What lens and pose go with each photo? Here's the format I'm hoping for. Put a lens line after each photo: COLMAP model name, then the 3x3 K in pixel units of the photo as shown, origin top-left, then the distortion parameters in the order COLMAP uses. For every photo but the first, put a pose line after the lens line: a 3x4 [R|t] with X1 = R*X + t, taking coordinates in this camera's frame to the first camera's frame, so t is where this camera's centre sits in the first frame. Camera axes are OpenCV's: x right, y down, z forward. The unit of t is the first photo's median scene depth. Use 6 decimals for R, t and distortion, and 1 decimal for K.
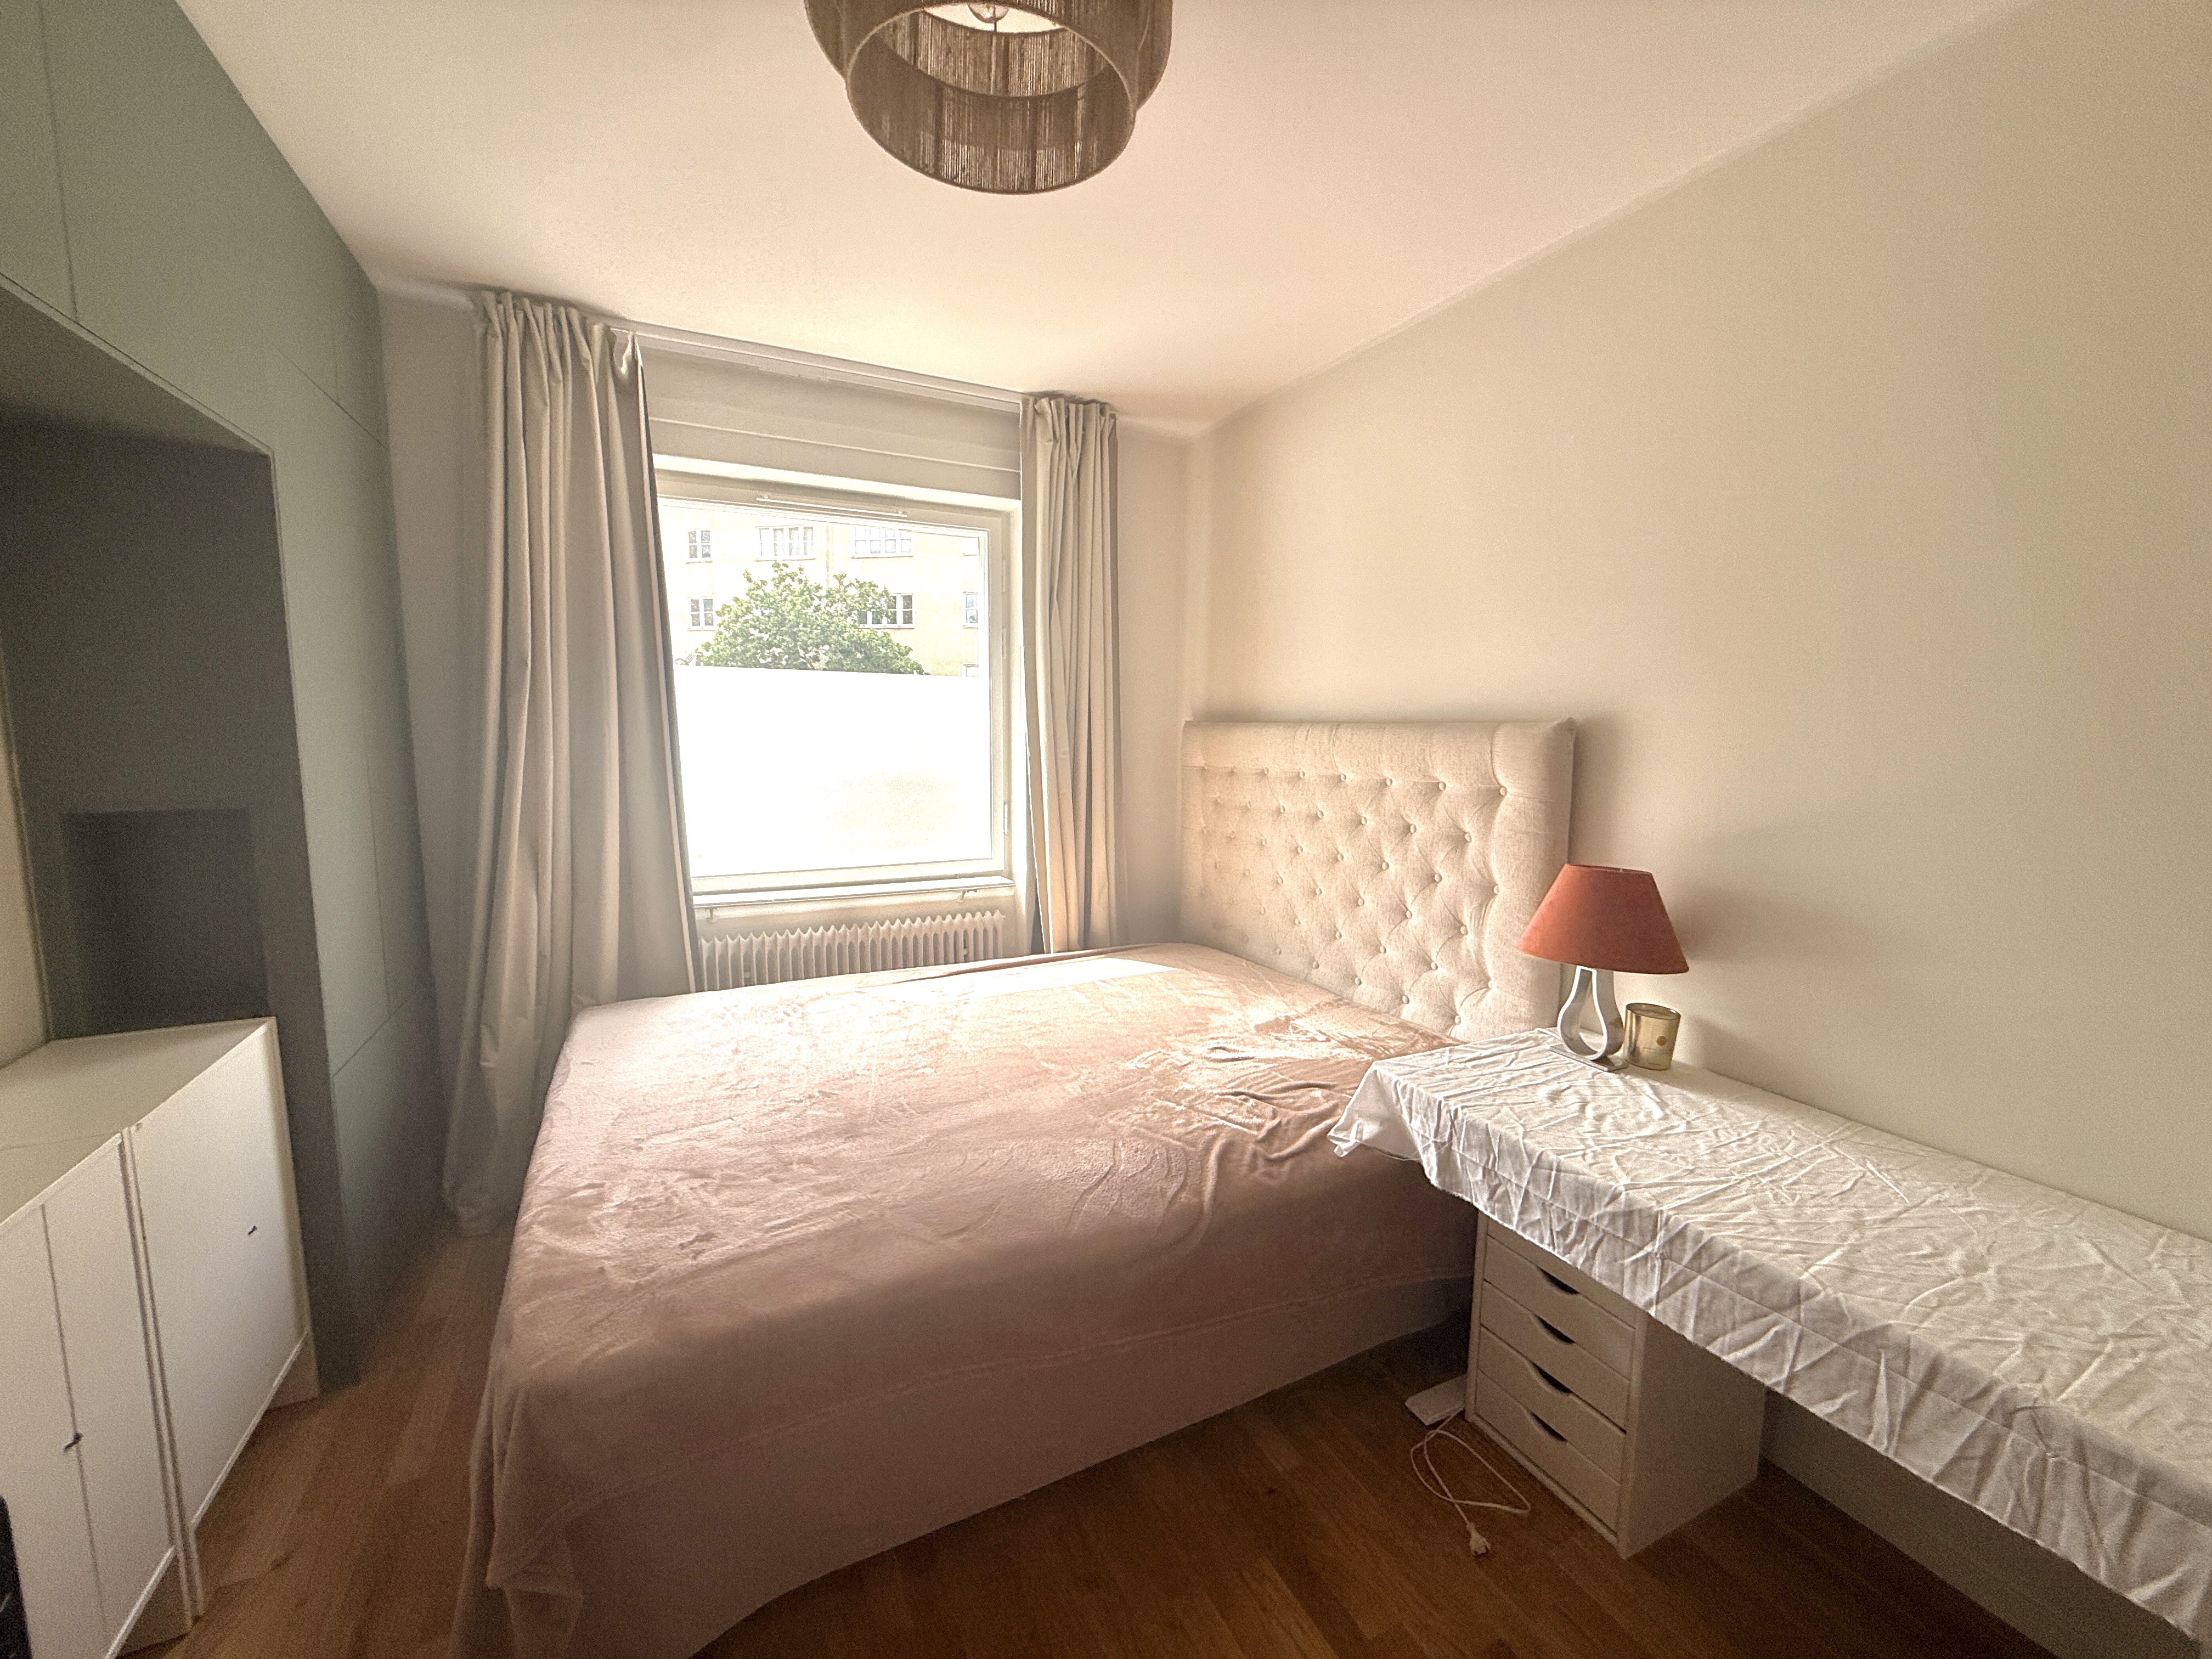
lens RADIAL K [[881.6, 0, 1101.1], [0, 881.6, 829.1], [0, 0, 1]] dist [0.000778, 0.000267]
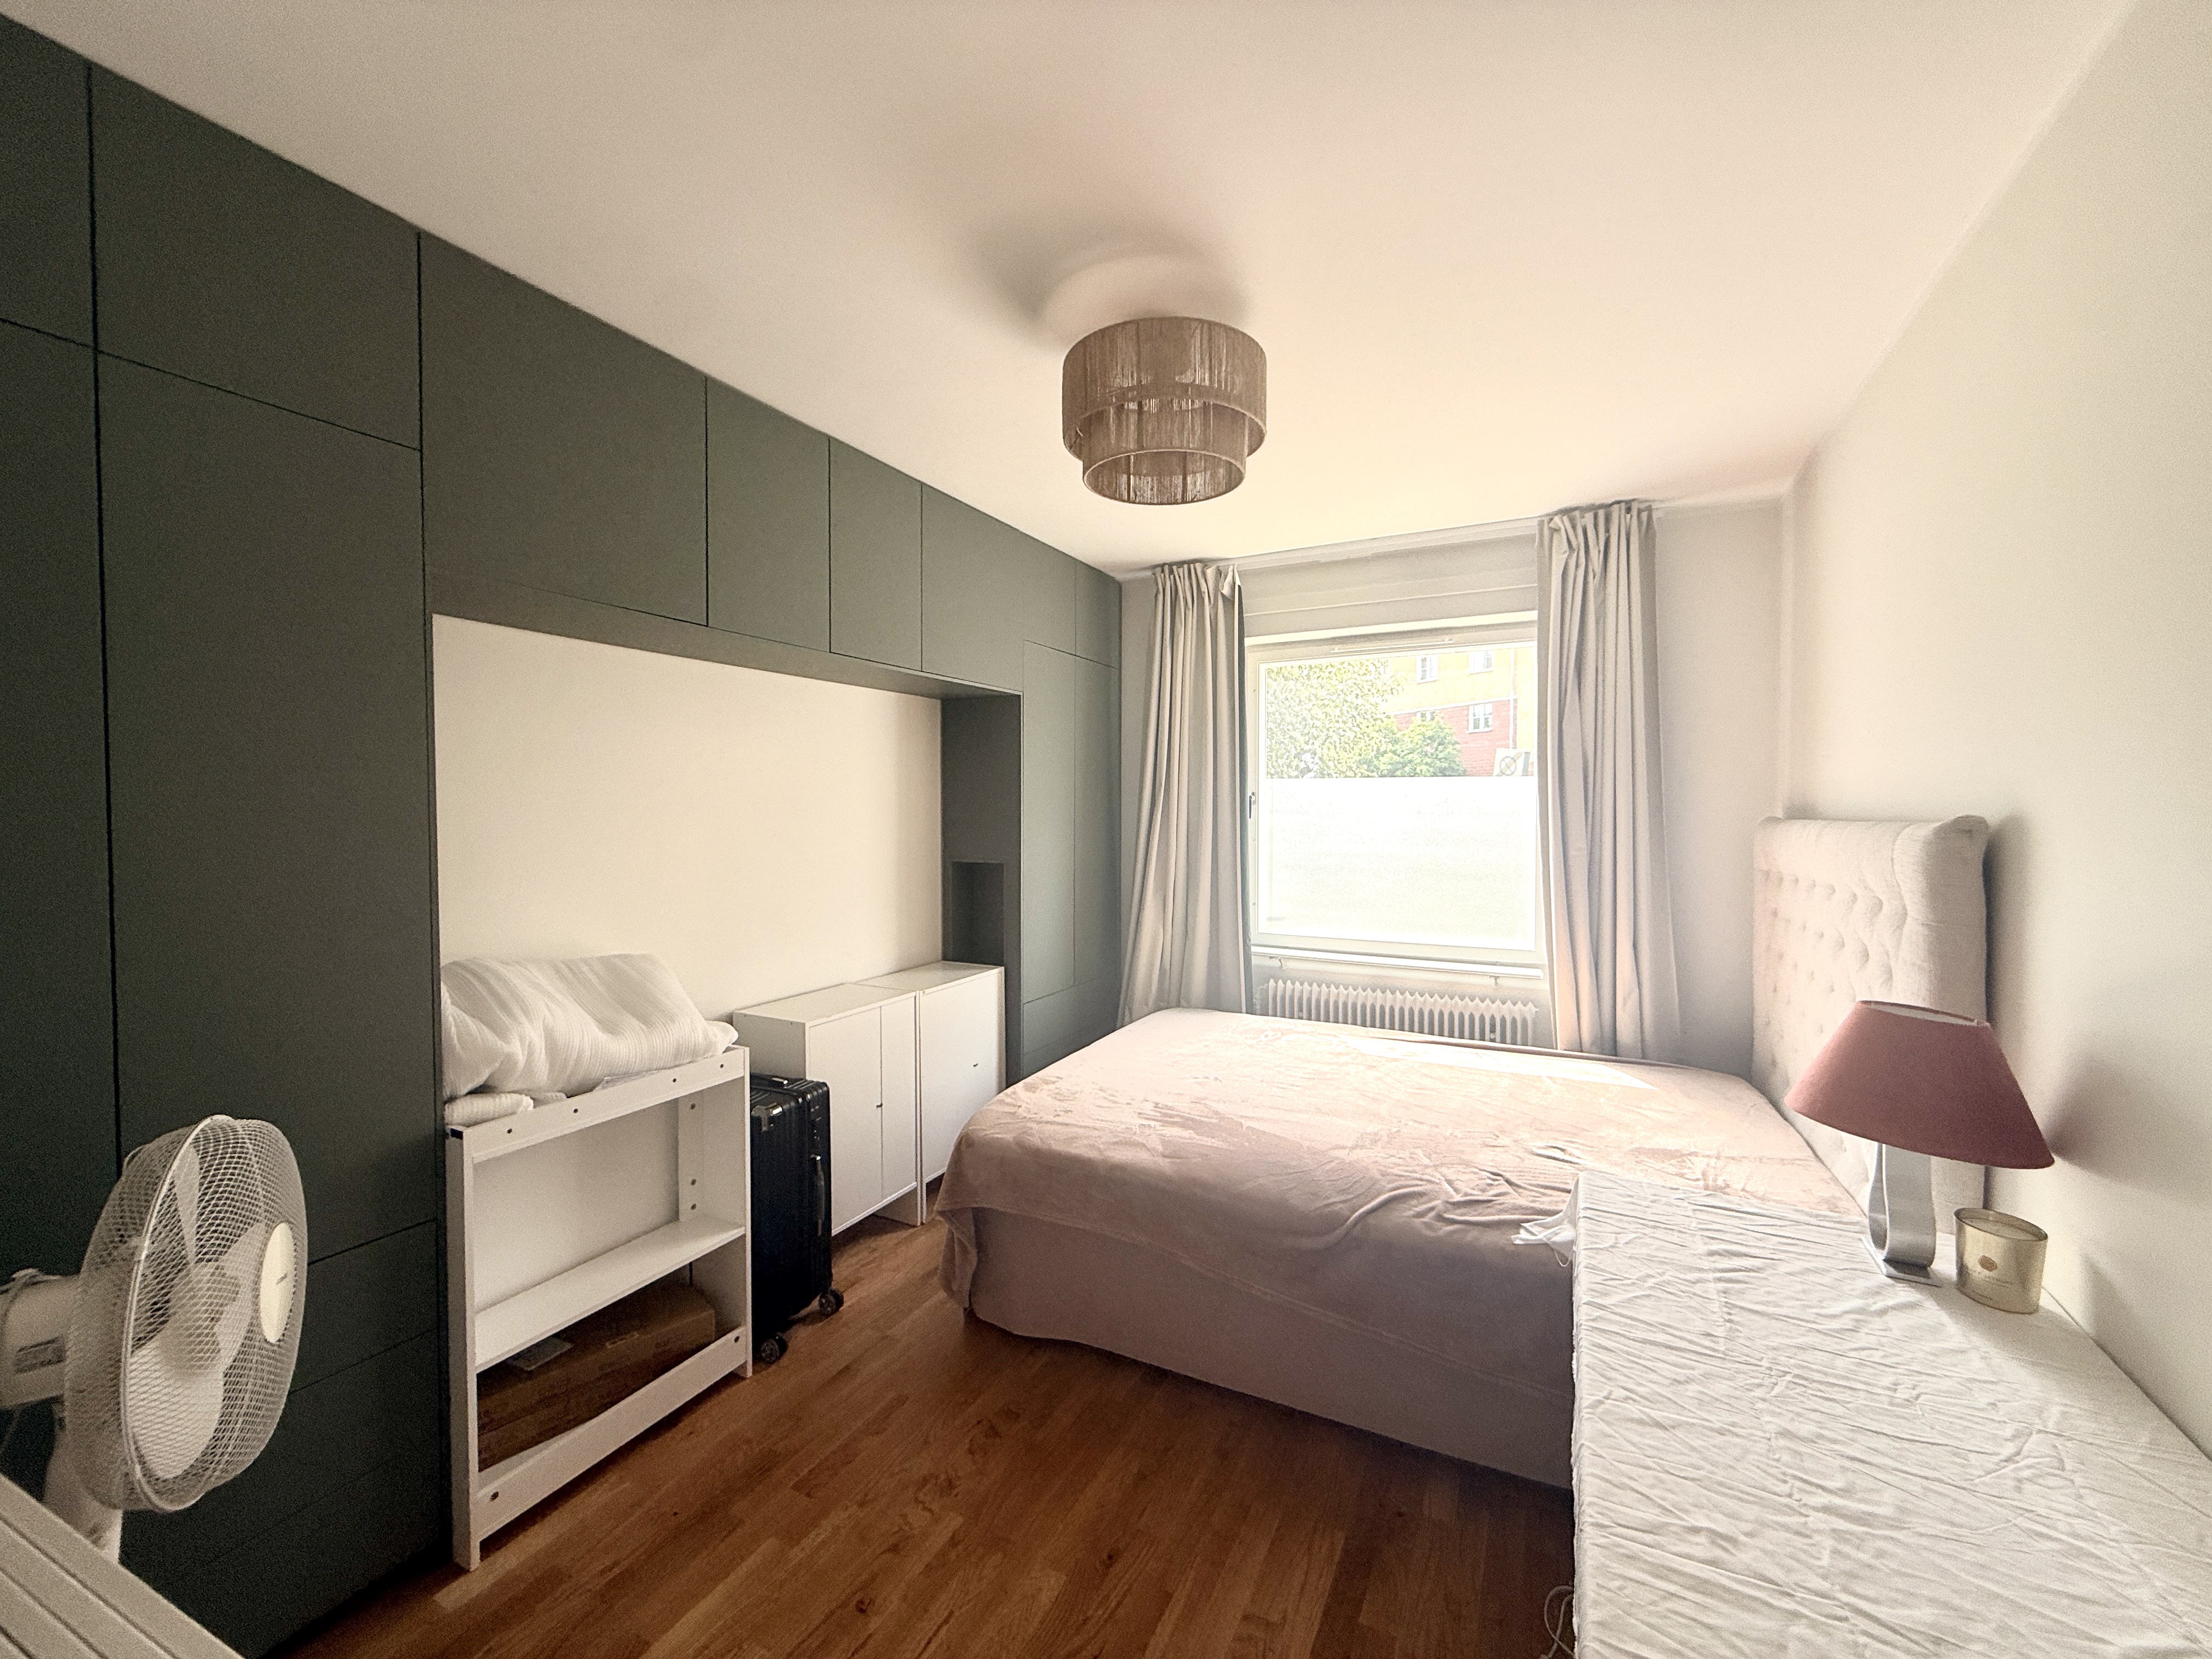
lens RADIAL K [[881.6, 0, 1106.8], [0, 881.6, 842.6], [0, 0, 1]] dist [0.000778, 0.000267]
pose [[0.597296, 0.020362, -0.801762, 0.602149], [-0.091884, 0.994833, -0.043186, -0.004050], [0.796740, 0.099464, 0.596081, -0.030126]]
